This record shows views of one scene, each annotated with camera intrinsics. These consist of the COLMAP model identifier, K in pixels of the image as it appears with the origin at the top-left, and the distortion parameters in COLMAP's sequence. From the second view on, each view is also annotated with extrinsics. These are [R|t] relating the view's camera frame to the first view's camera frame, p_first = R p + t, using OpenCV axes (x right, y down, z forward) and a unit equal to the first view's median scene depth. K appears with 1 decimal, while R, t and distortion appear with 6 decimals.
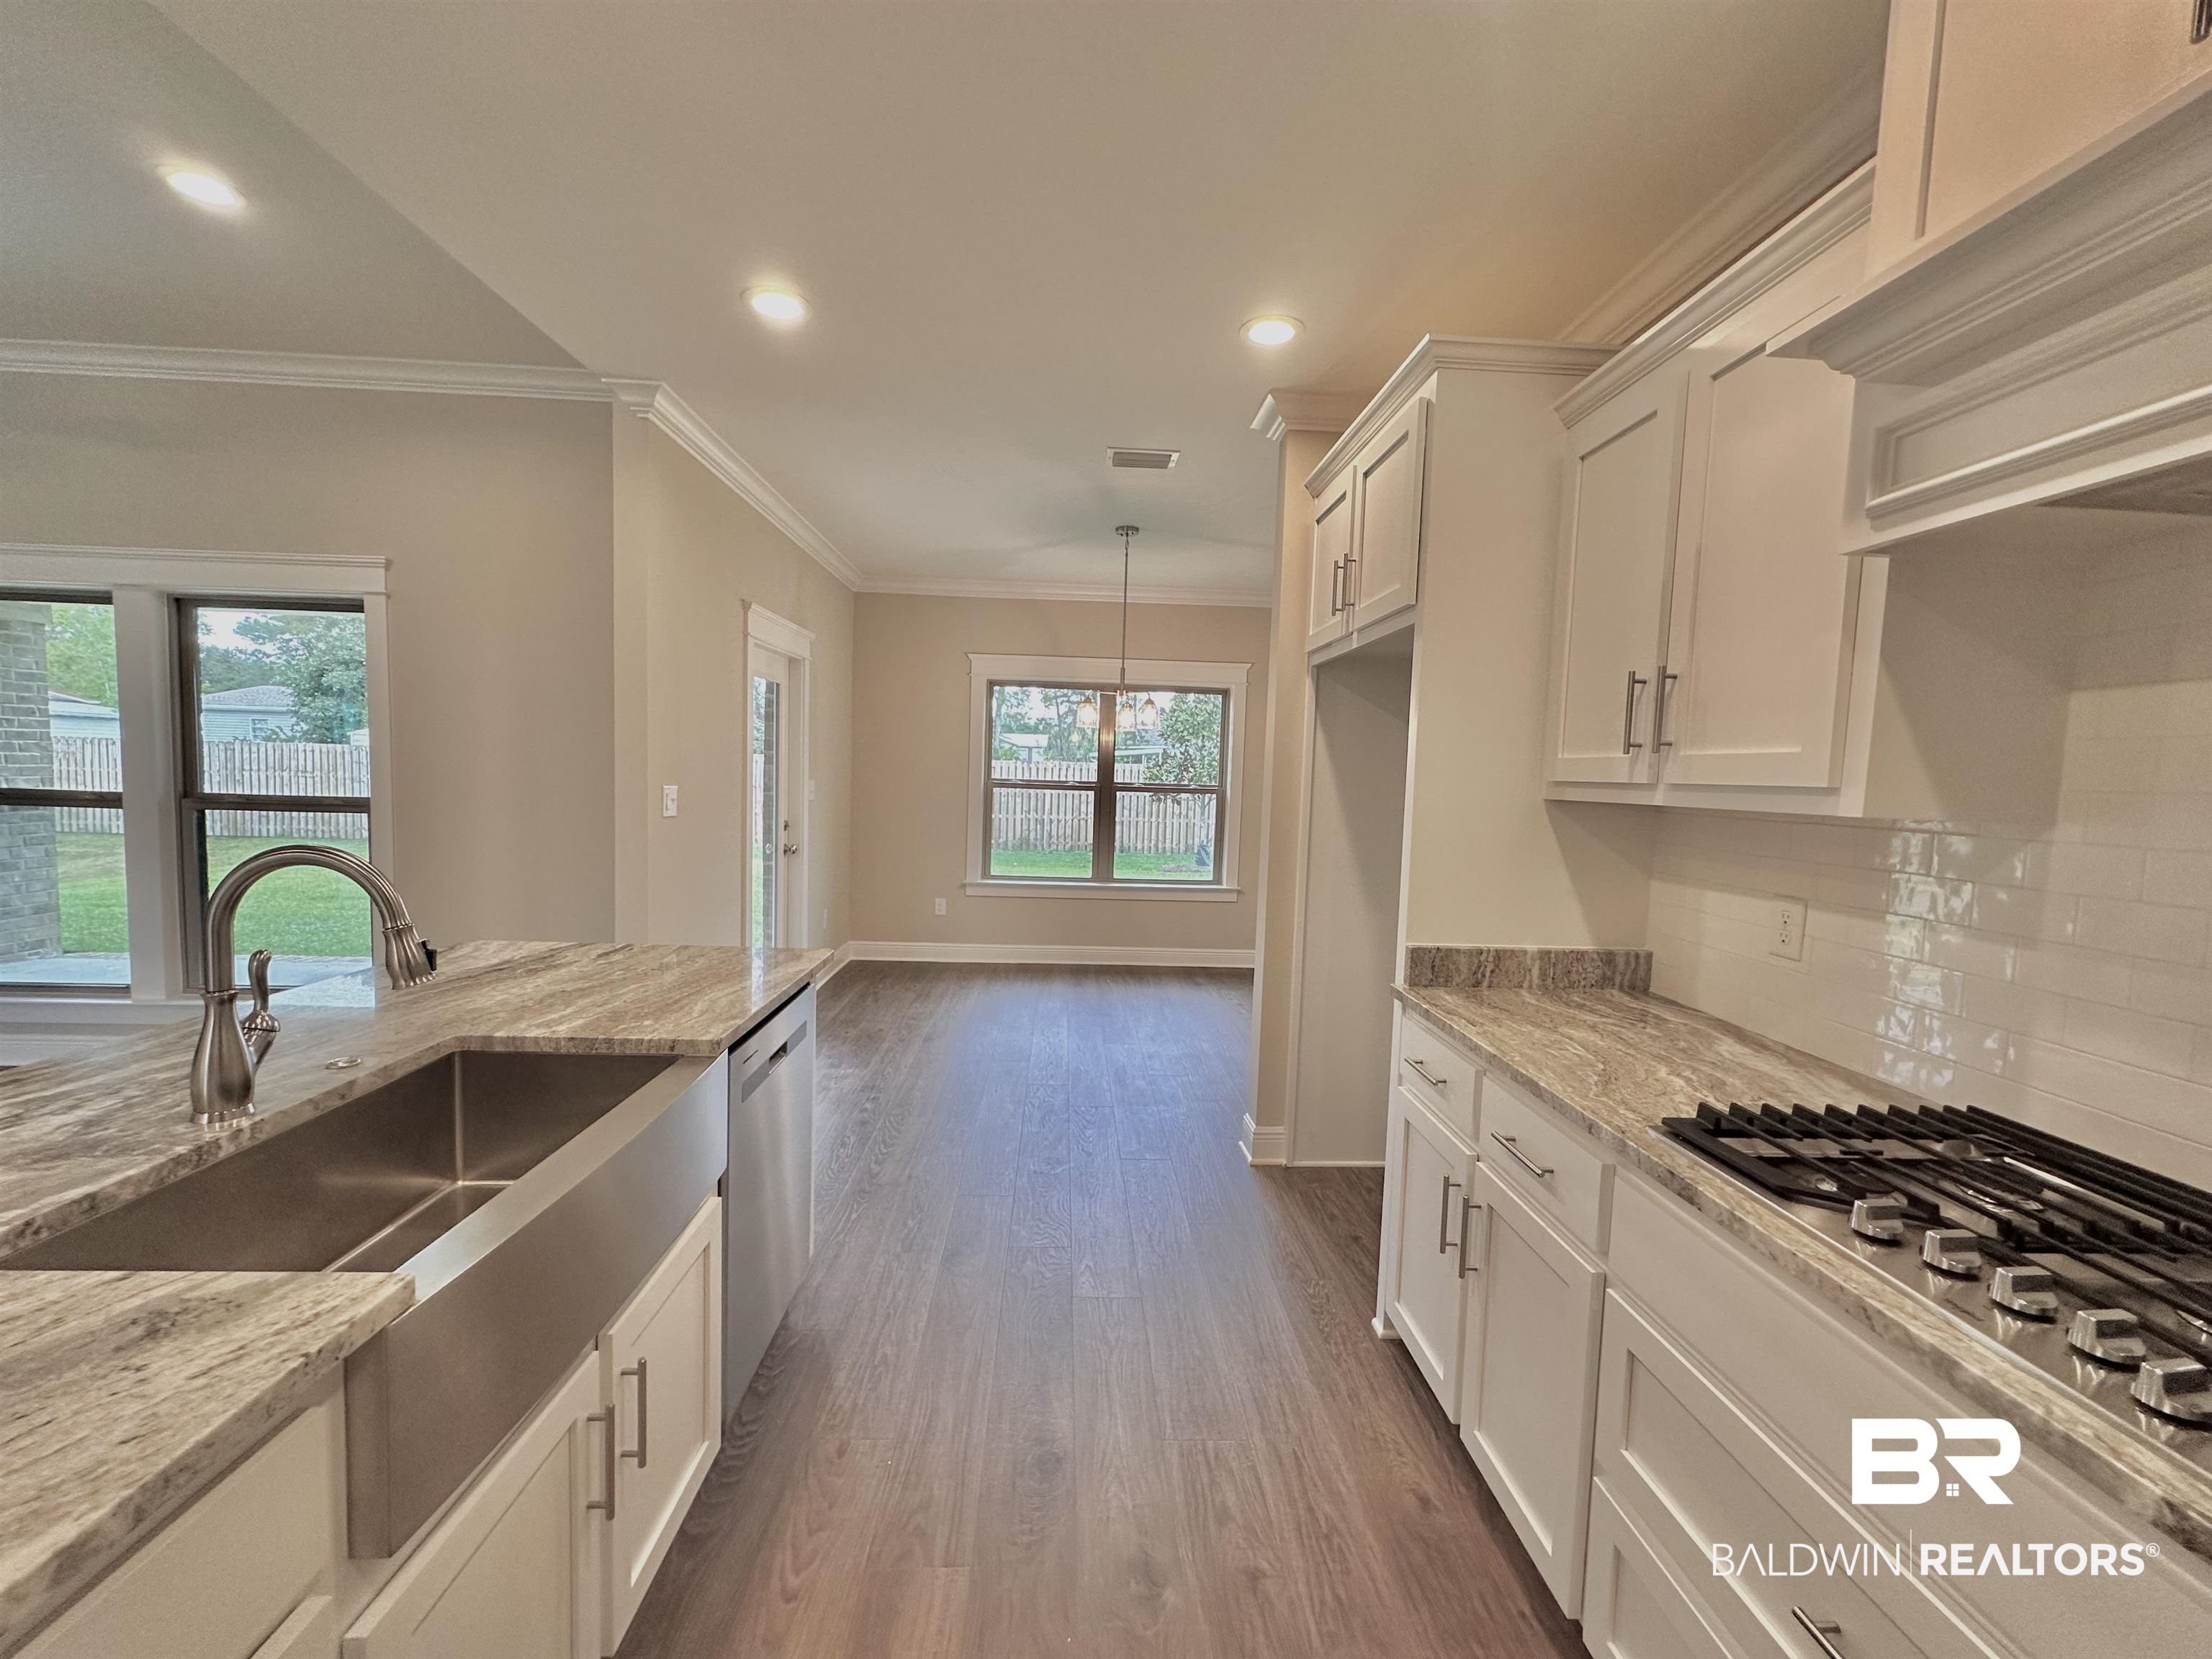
lens RADIAL K [[878.6, 0, 1105.8], [0, 878.6, 830.4], [0, 0, 1]] dist [-0.001543, 0.000028]
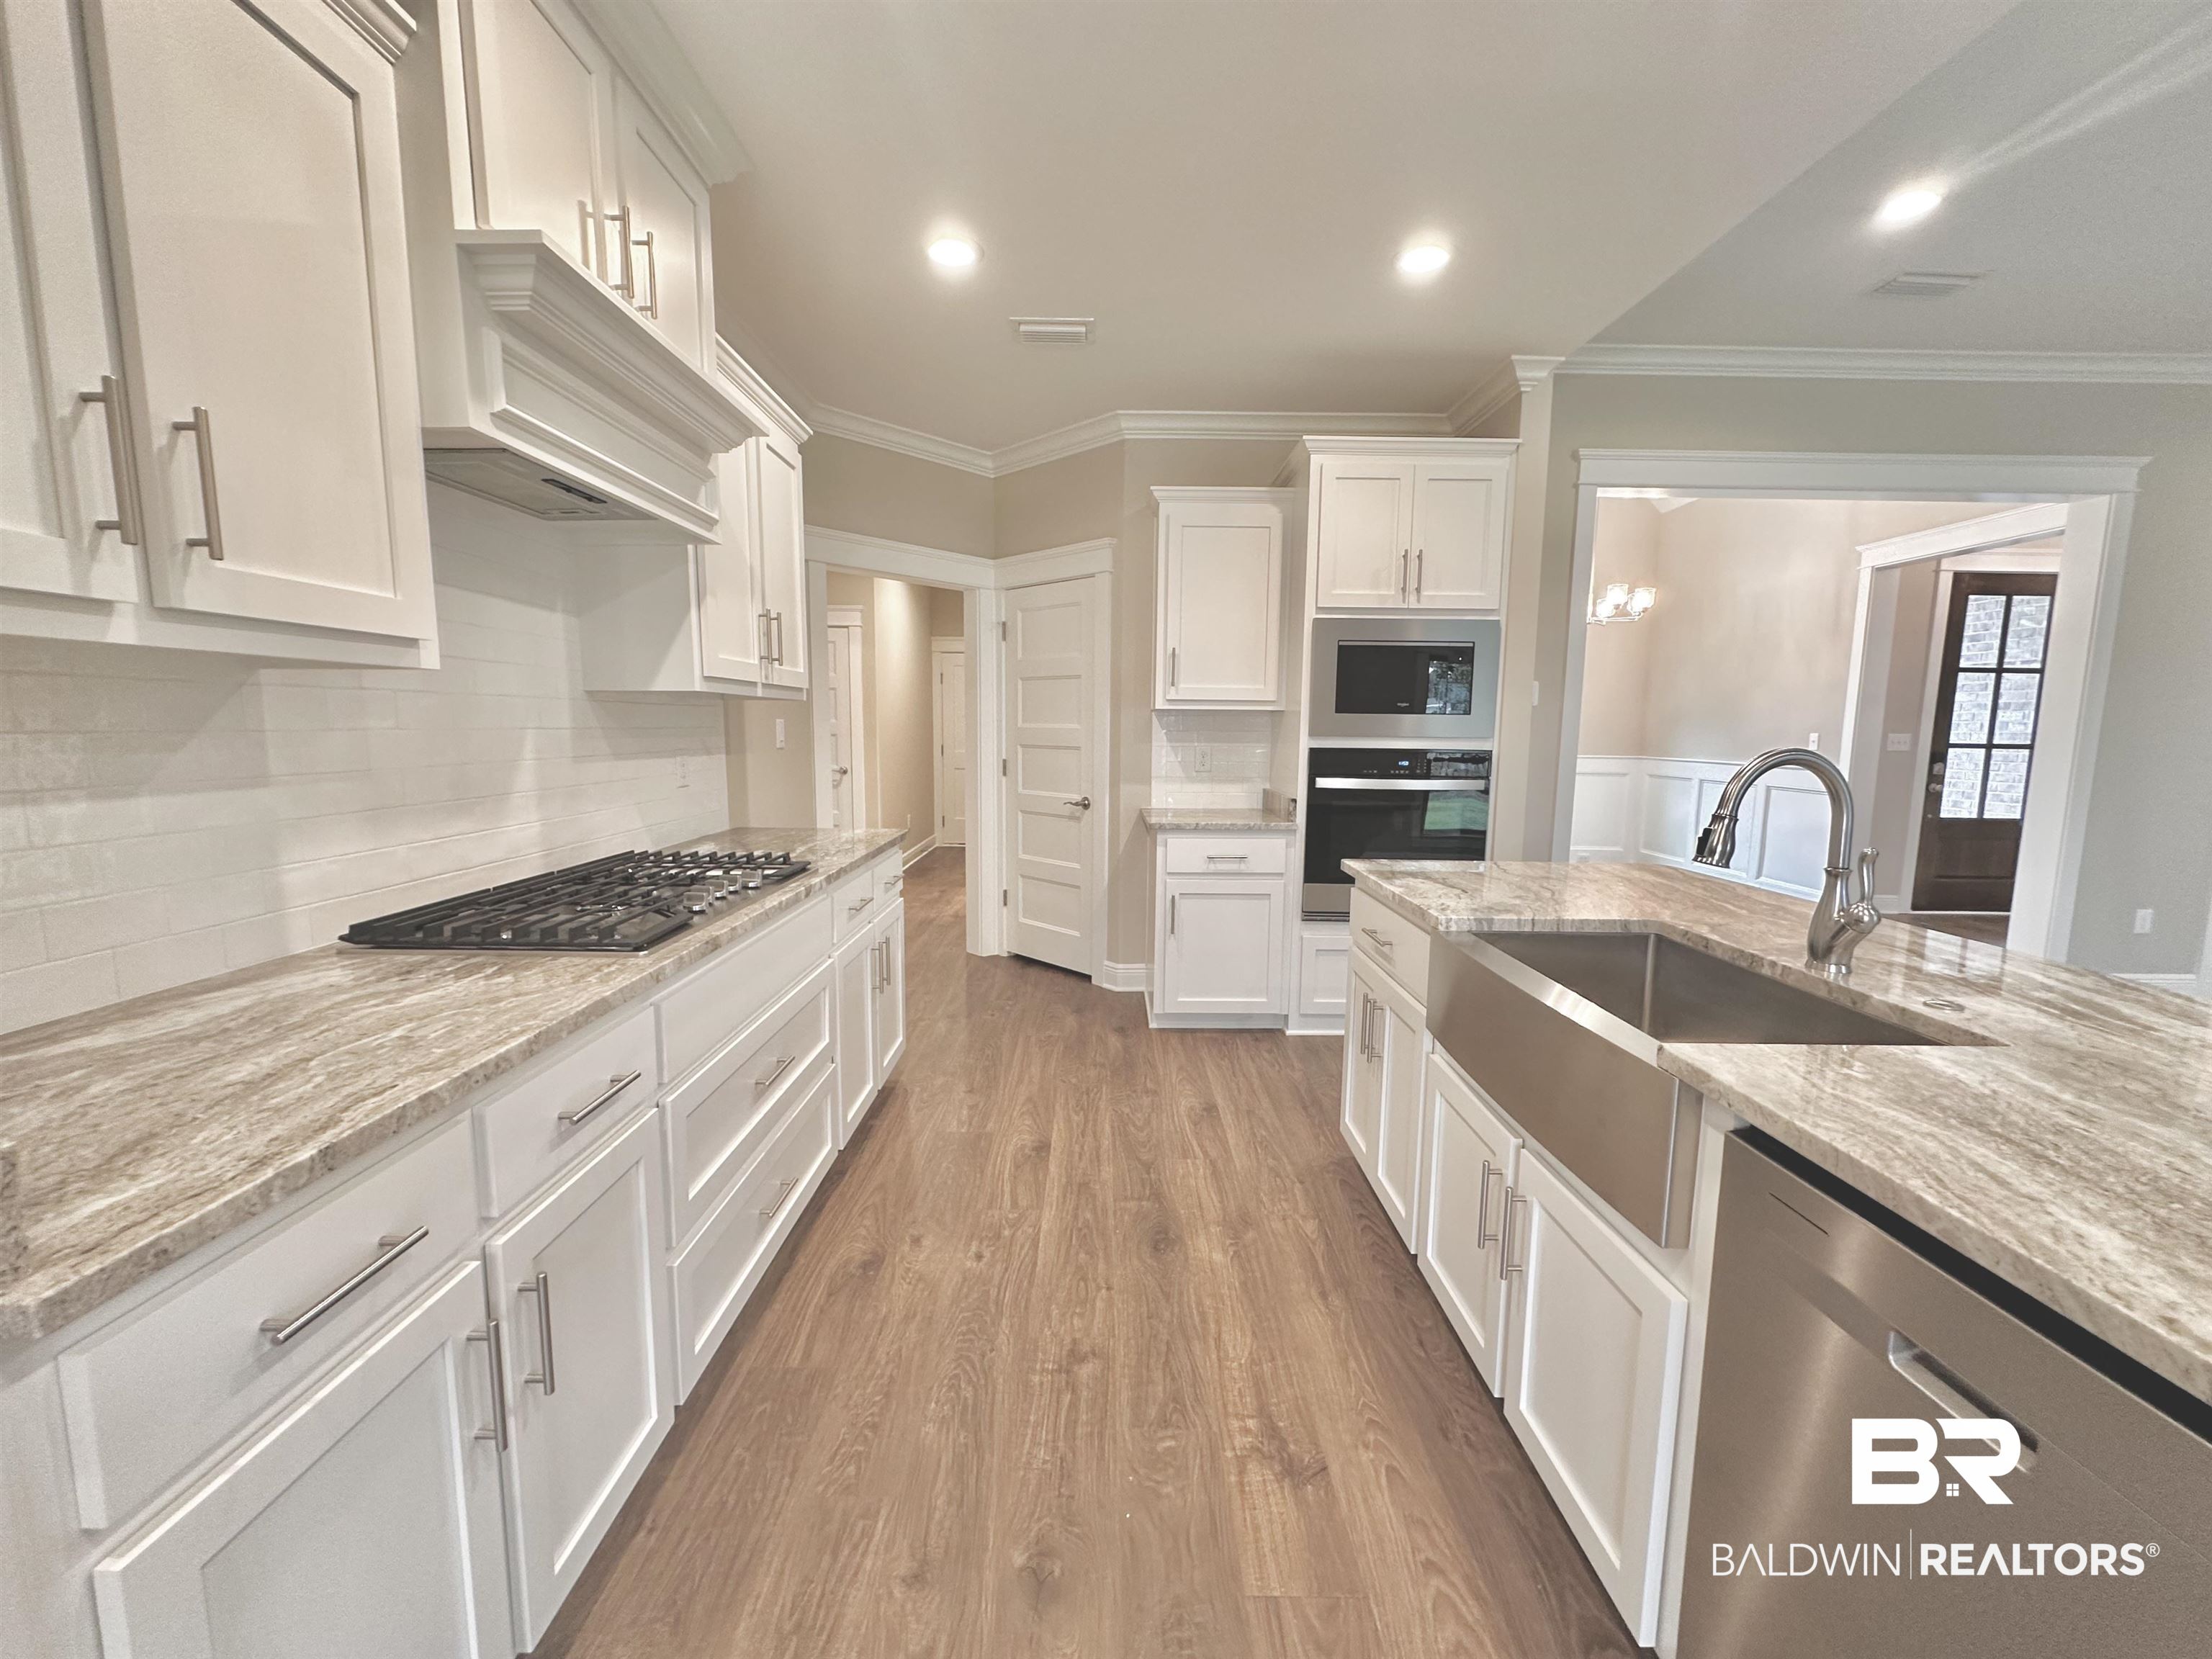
lens RADIAL K [[878.6, 0, 1105.8], [0, 878.6, 830.4], [0, 0, 1]] dist [-0.001543, 0.000028]
pose [[-0.998193, -0.047162, 0.037225, -0.013622], [-0.039385, 0.981498, 0.187378, -0.043587], [-0.045373, 0.185573, -0.981582, 1.605290]]
